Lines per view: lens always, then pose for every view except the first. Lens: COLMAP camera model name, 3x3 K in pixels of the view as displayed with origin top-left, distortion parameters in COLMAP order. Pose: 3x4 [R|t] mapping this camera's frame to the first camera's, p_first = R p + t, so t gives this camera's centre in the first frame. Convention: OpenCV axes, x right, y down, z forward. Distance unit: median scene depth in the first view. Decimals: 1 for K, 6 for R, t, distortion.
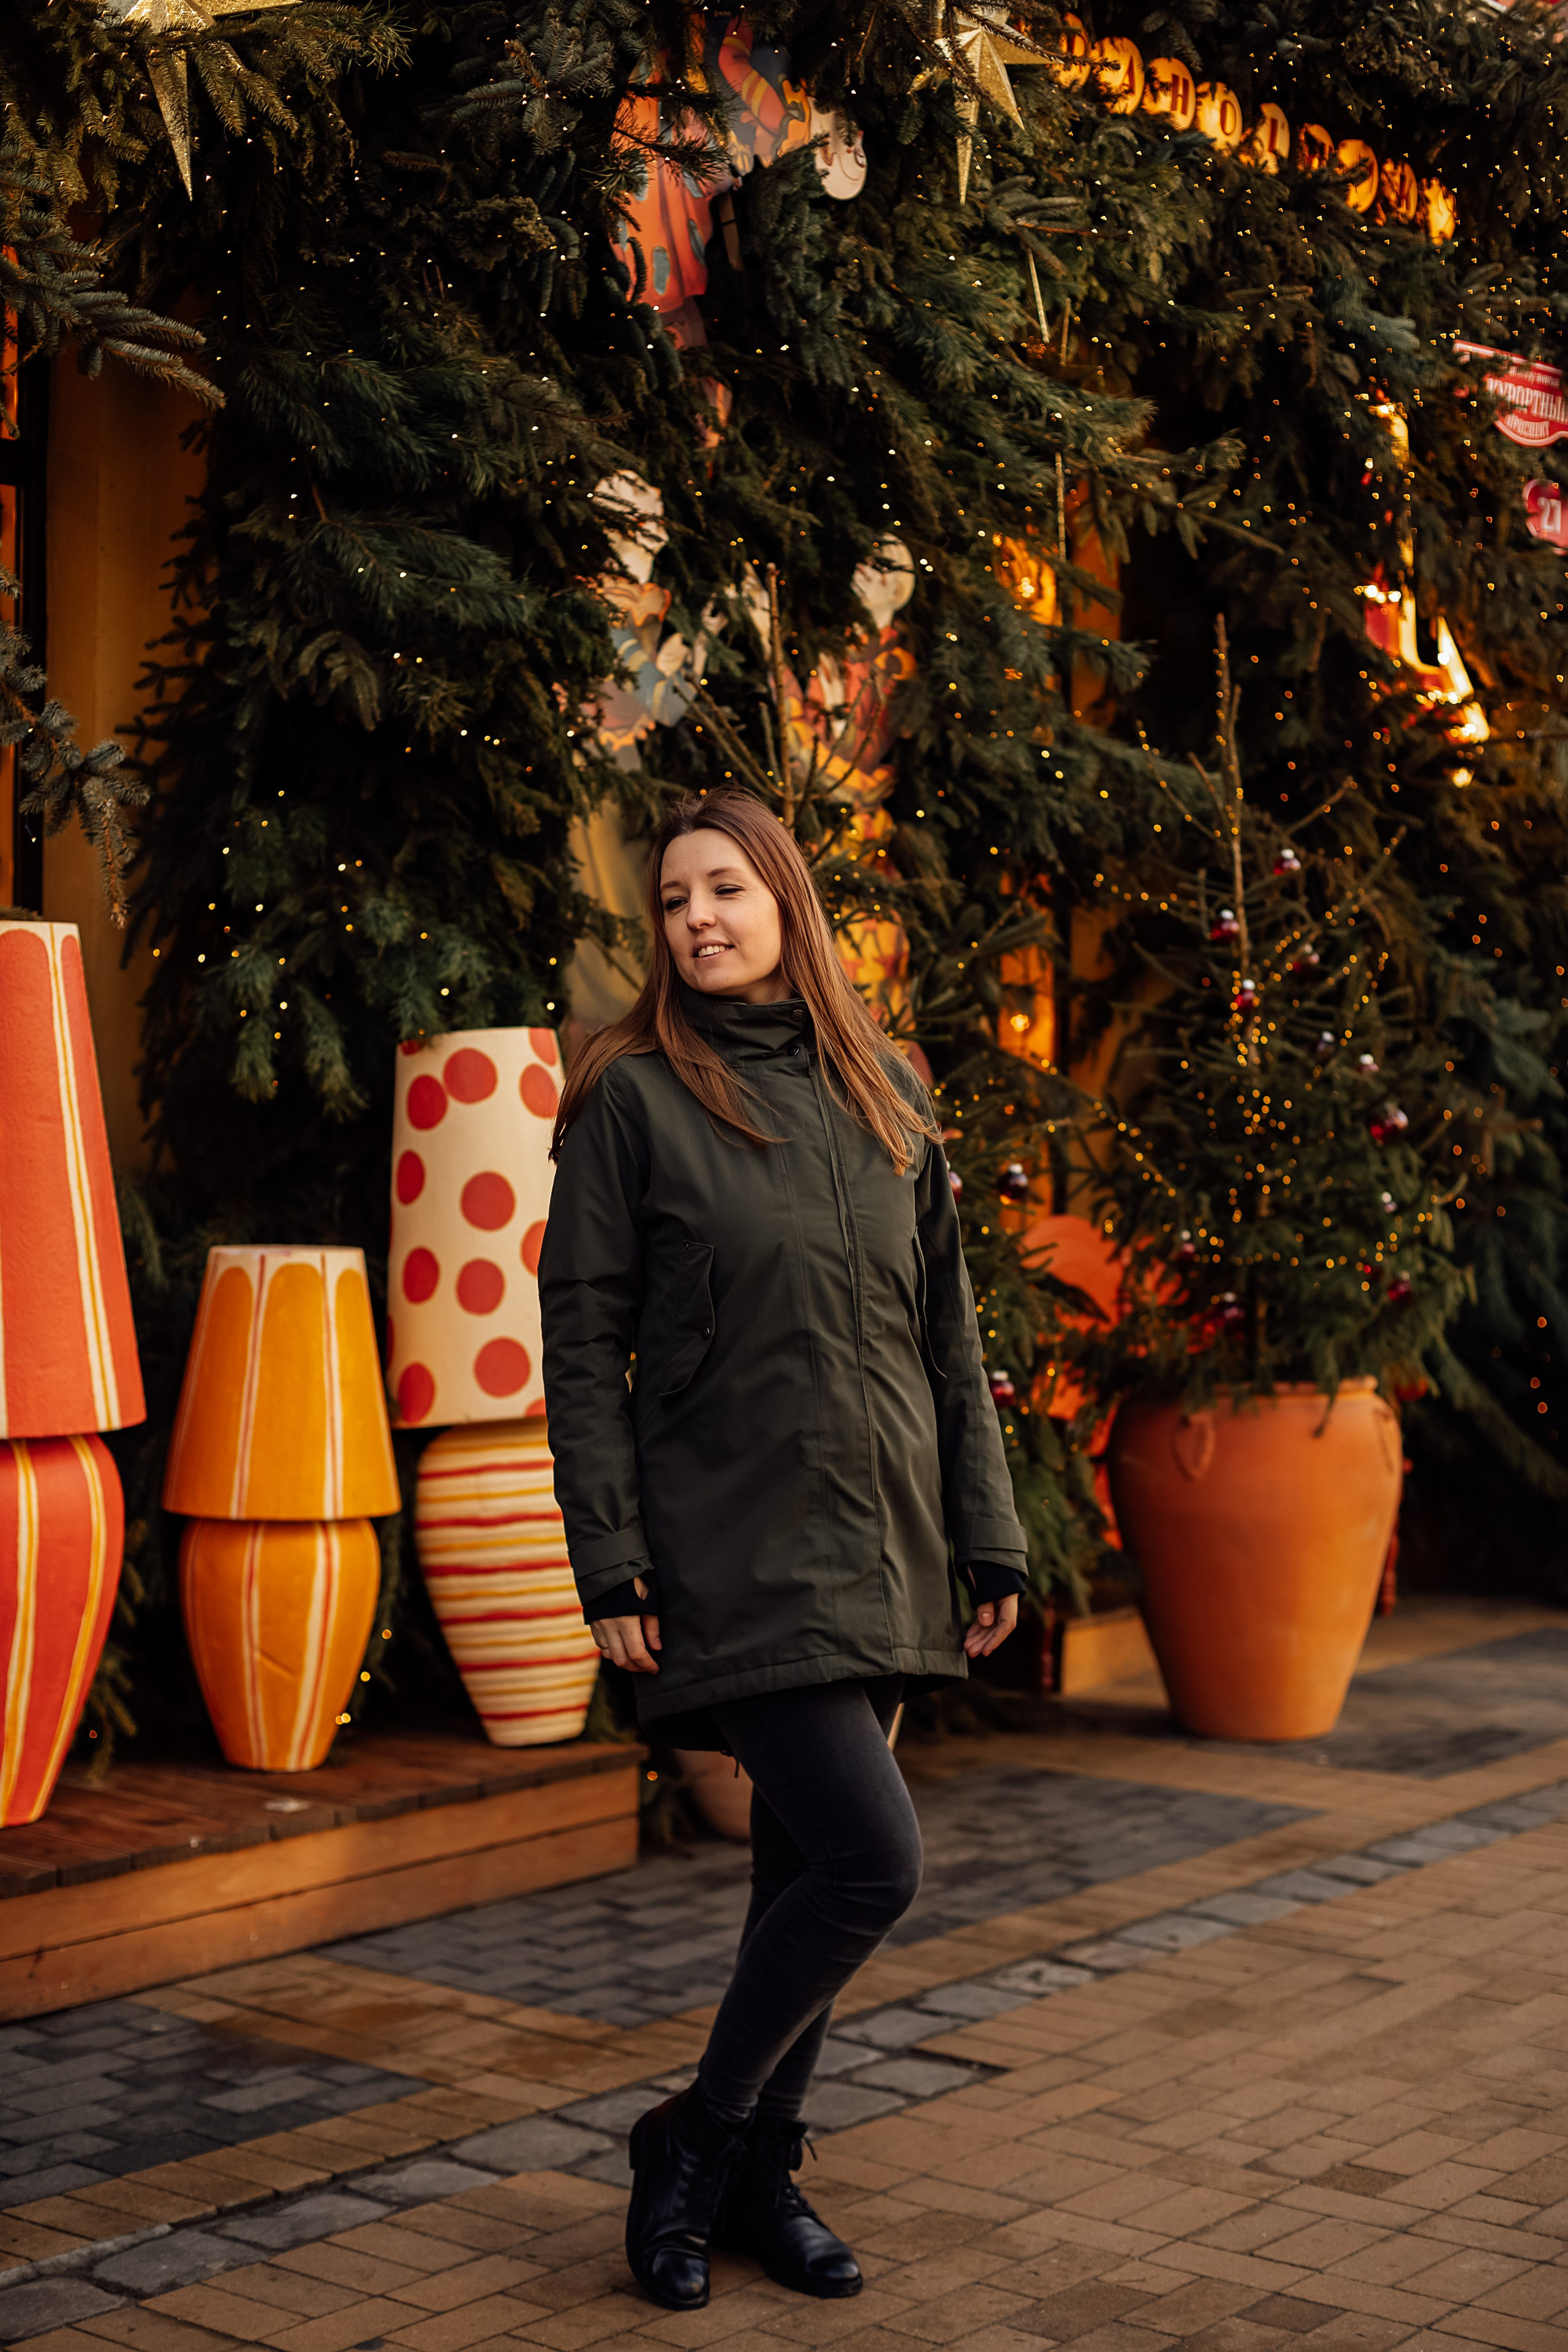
lens RADIAL K [[3595.0, 0, 790.2], [0, 3595.0, 1151.9], [0, 0, 1]] dist [-0.140518, 0.128200]
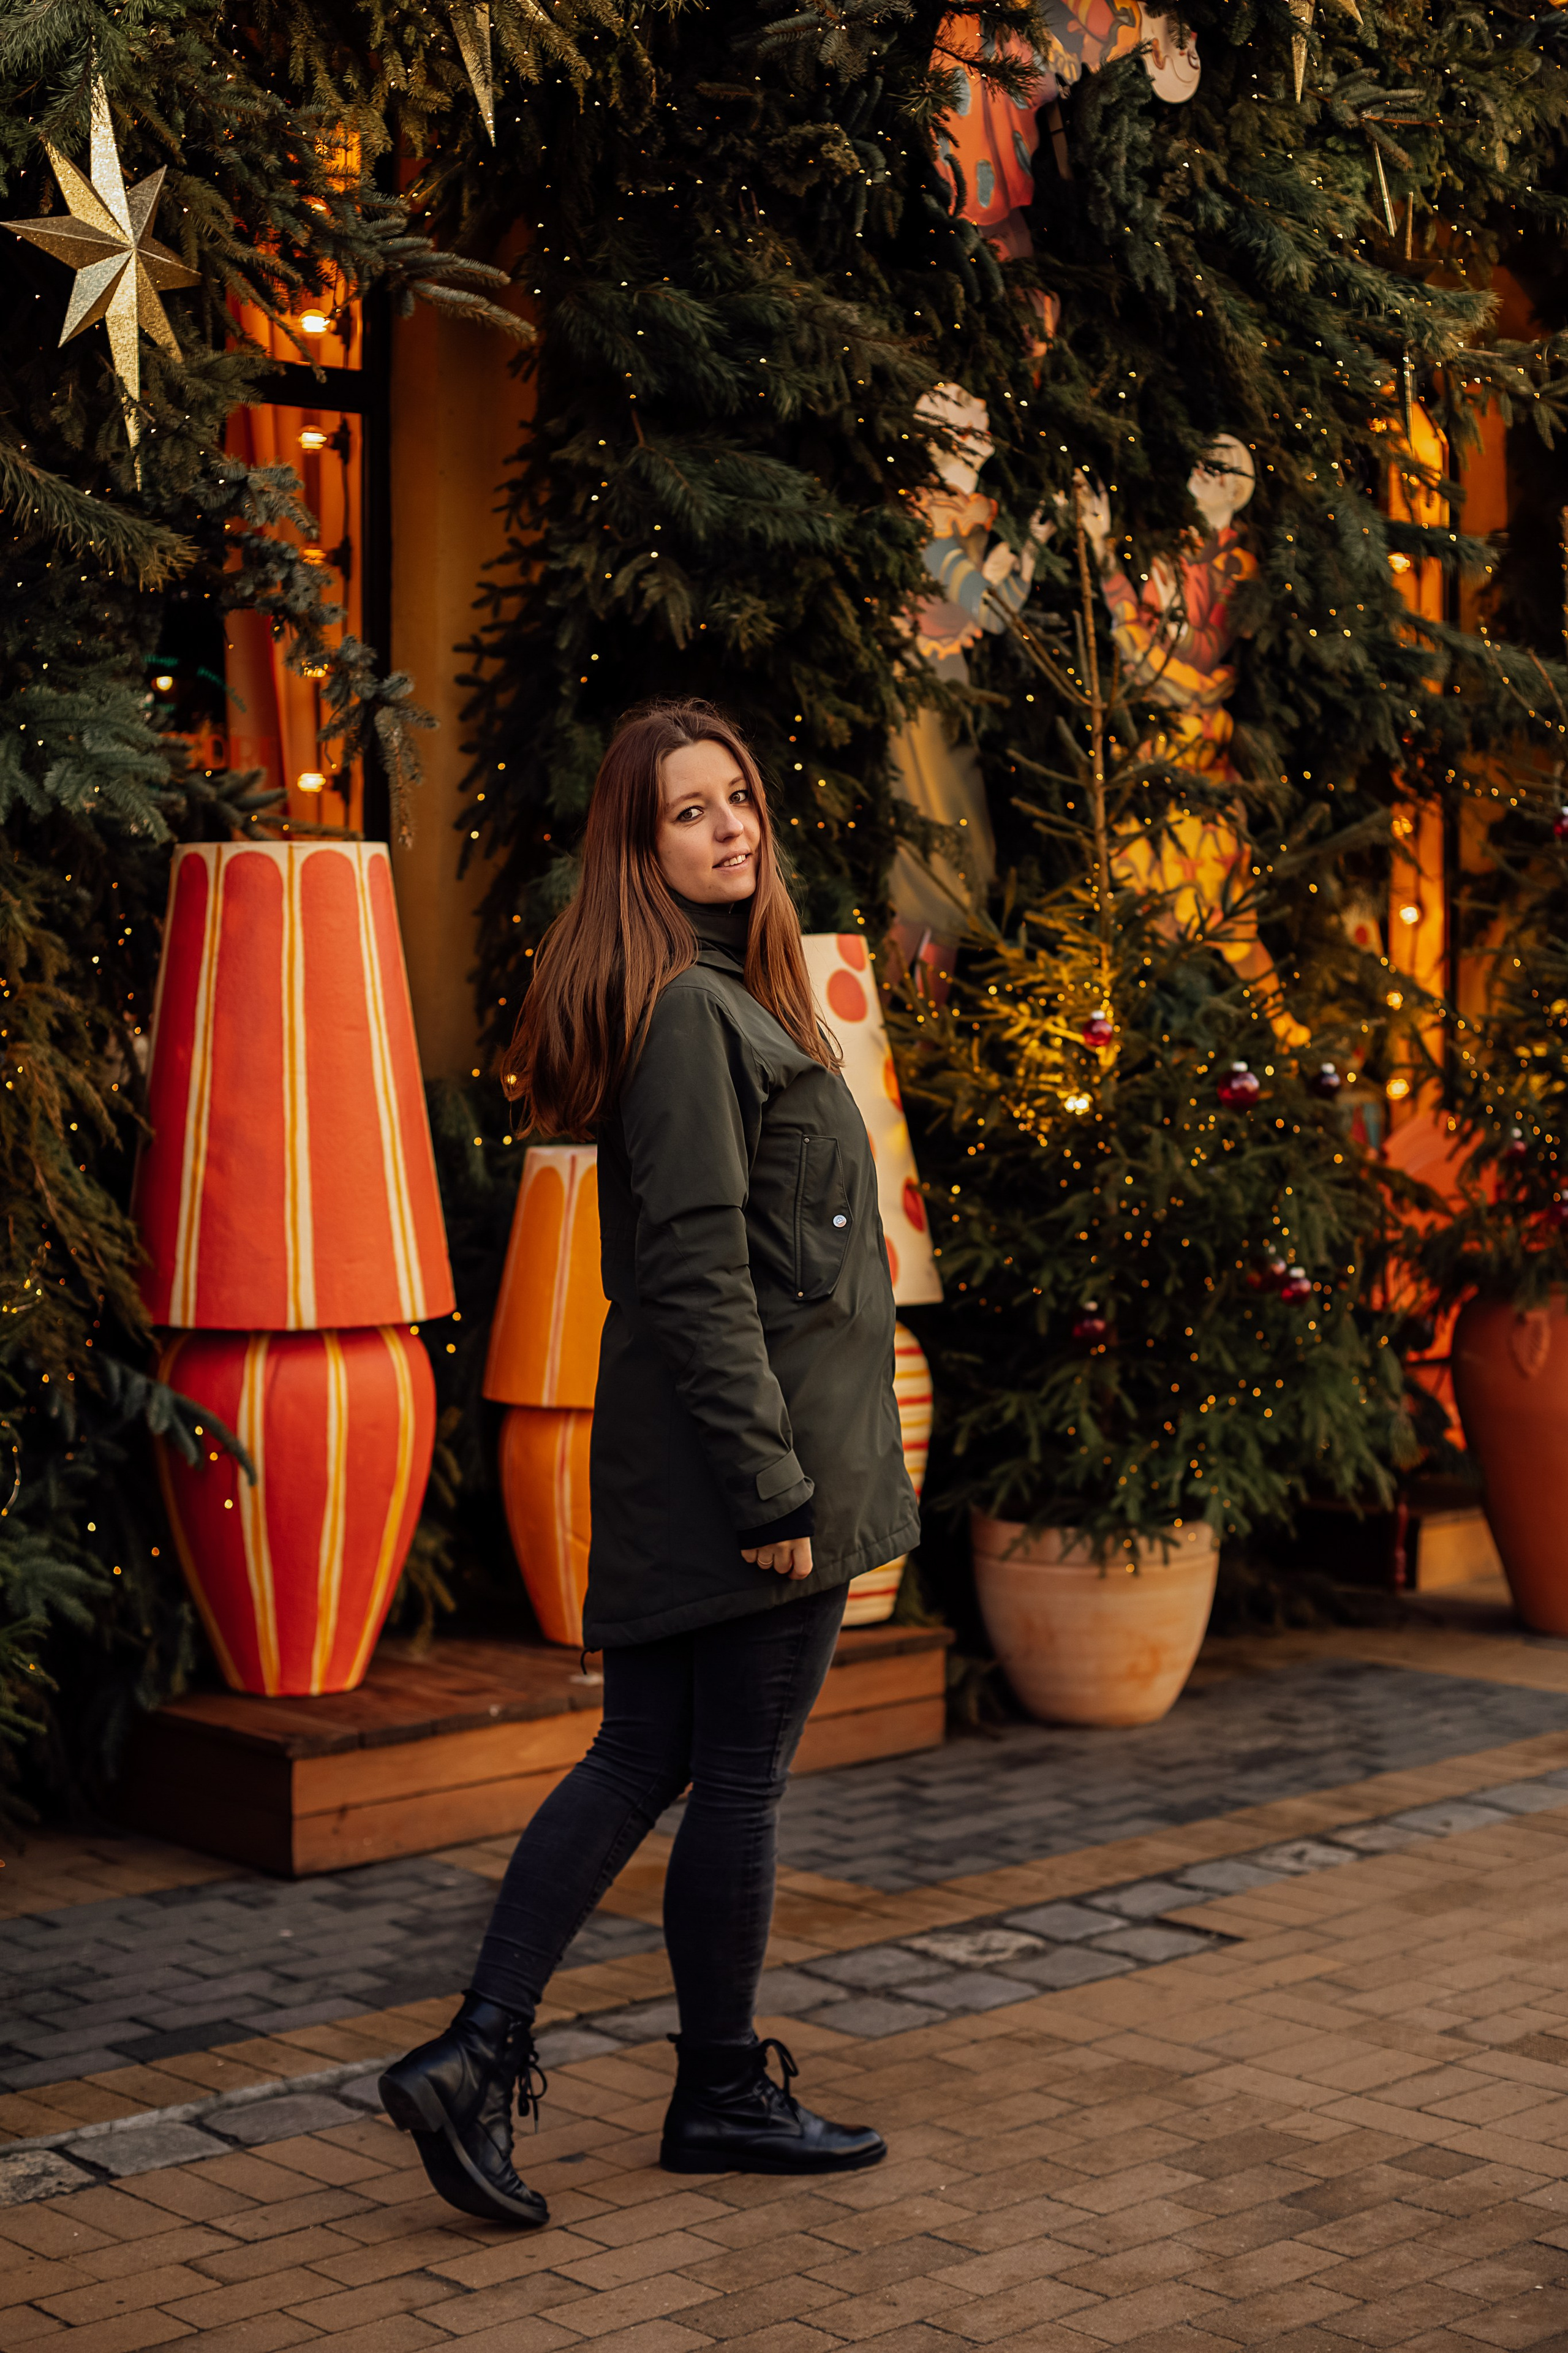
lens RADIAL K [[3765.2, 0, 793.6], [0, 3765.2, 1125.0], [0, 0, 1]] dist [-0.131237, 0.088954]
pose [[0.989675, -0.001448, -0.143321, 0.070618], [0.004826, 0.999719, 0.023225, -0.005009], [0.143247, -0.023677, 0.989404, -0.074960]]
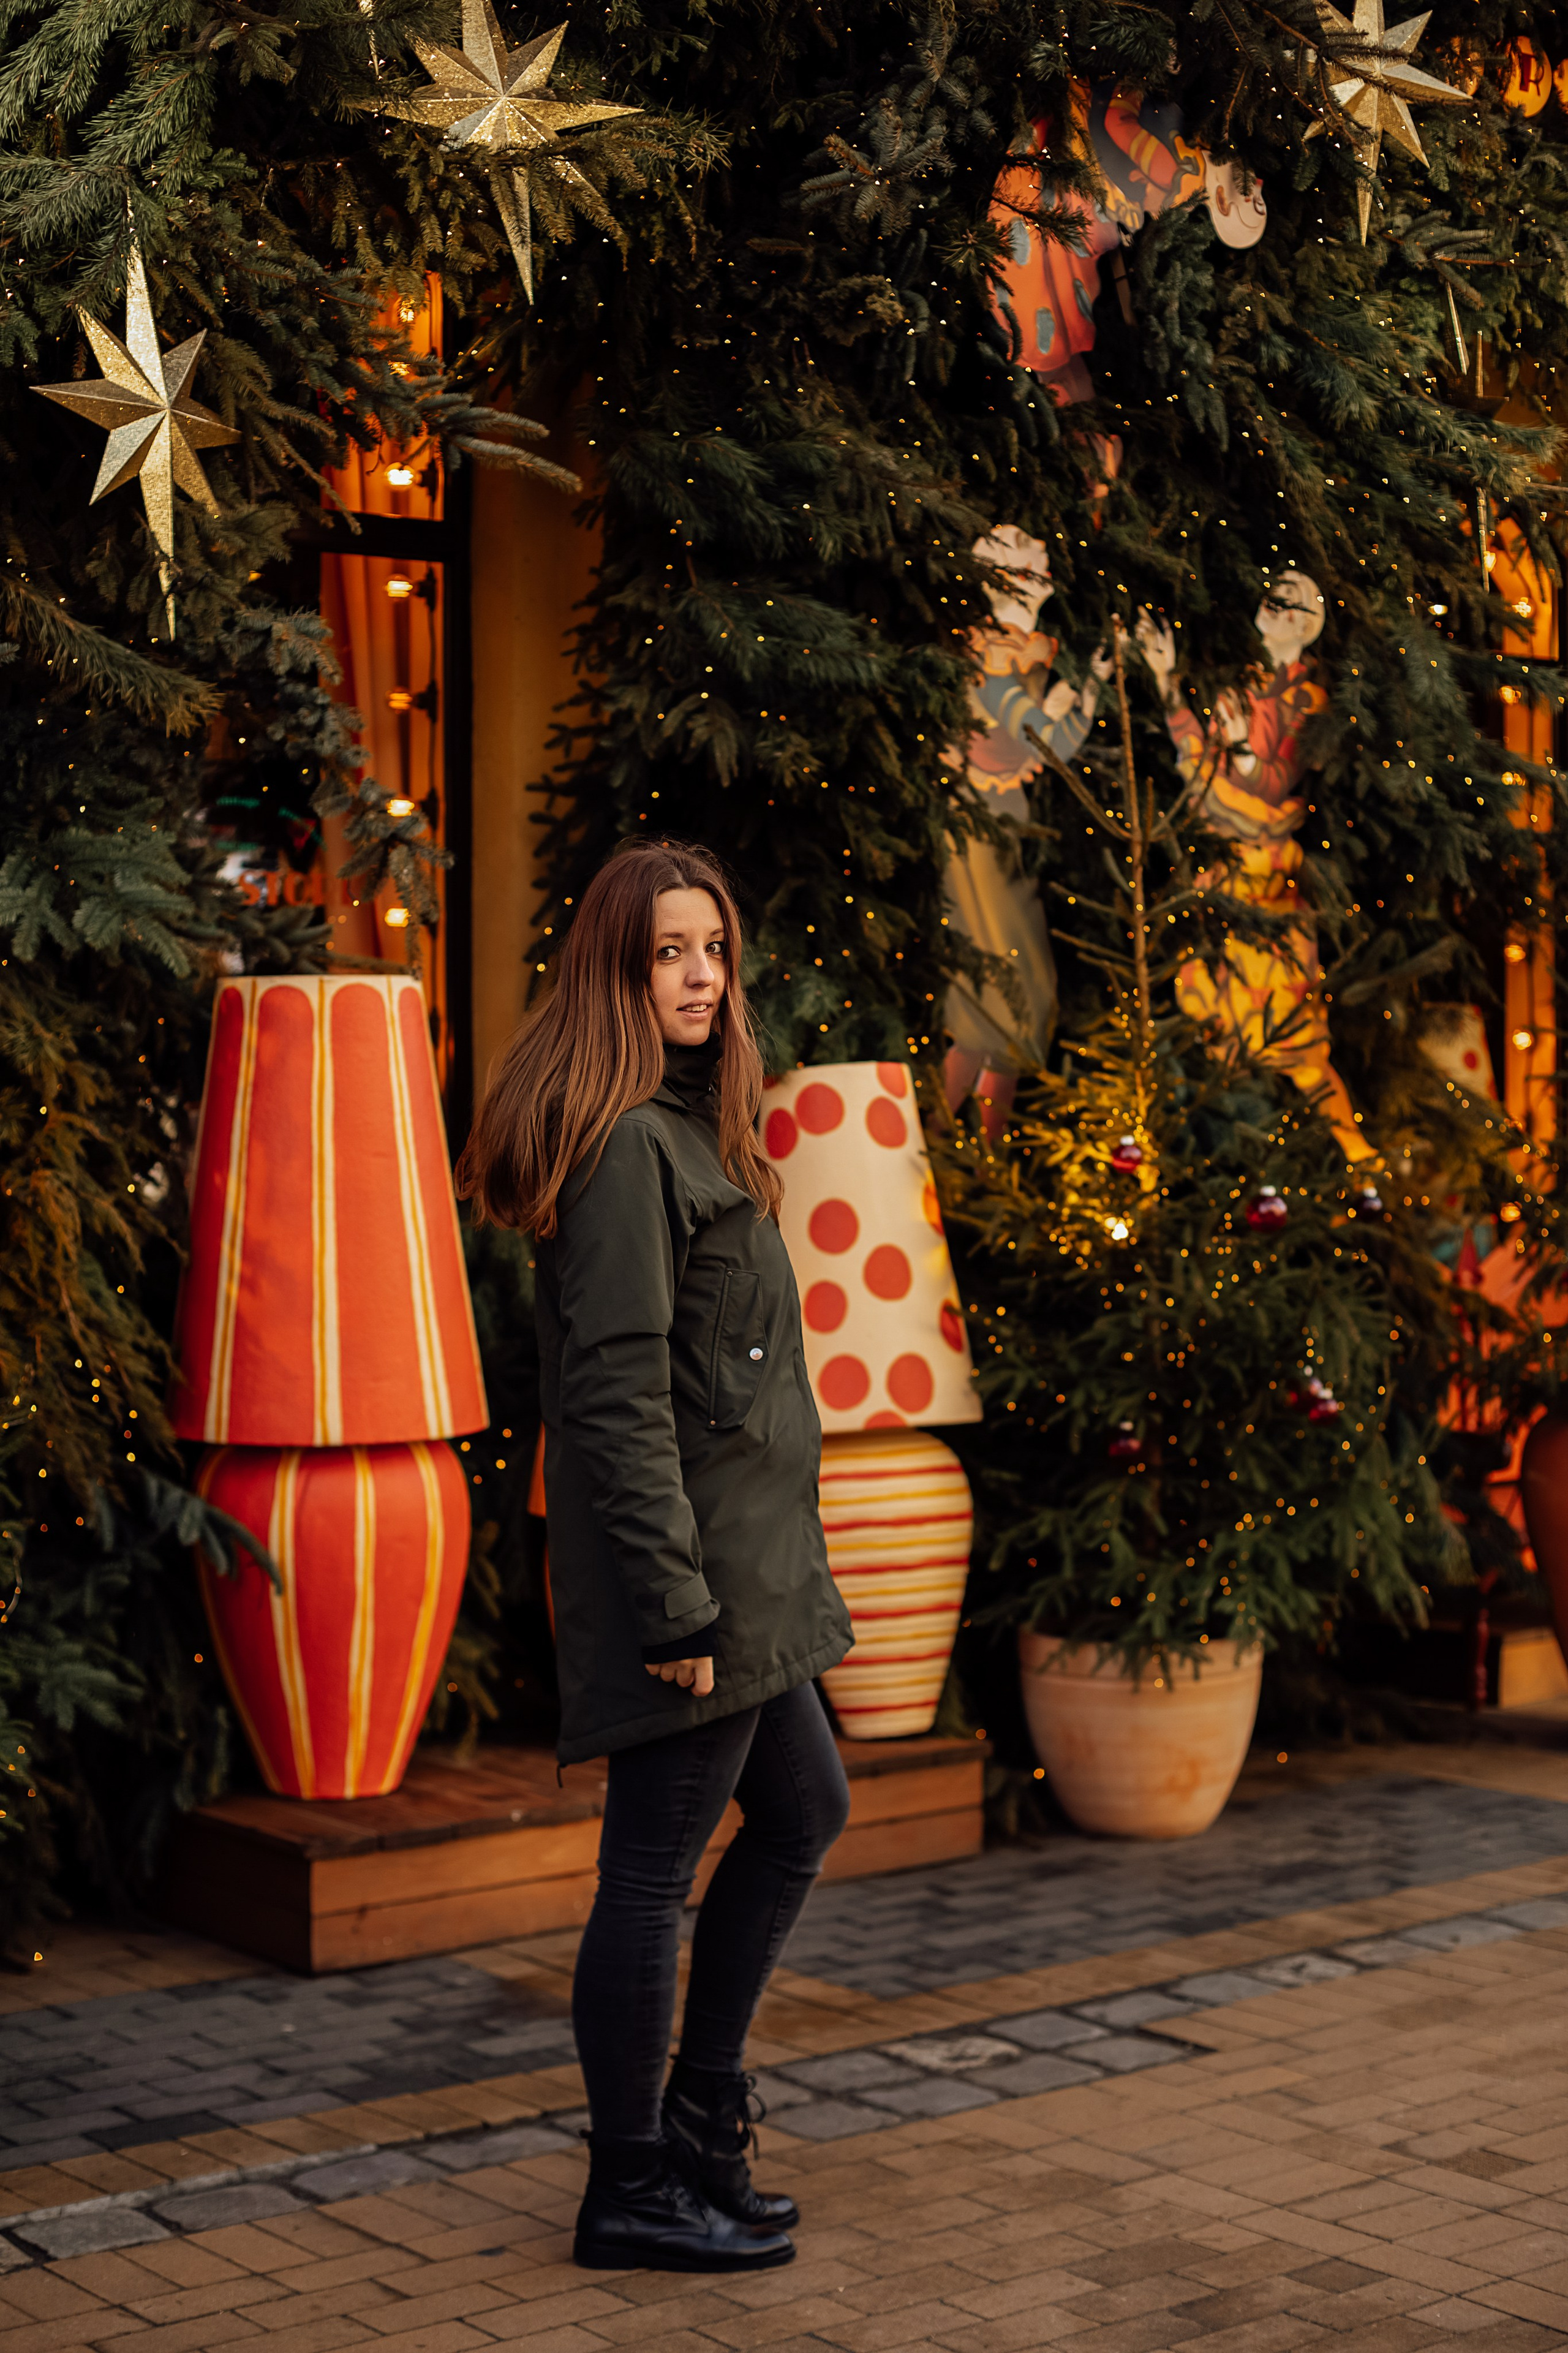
lens RADIAL K [[3663.6, 0, 784.0], [0, 3663.6, 1176.5], [0, 0, 1]] dist [-0.131717, 0.100846]
pose [[0.975072, -0.005286, -0.221826, 0.141656], [0.006336, 0.999972, 0.004022, -0.005509], [0.221798, -0.005328, 0.975078, -0.062338]]
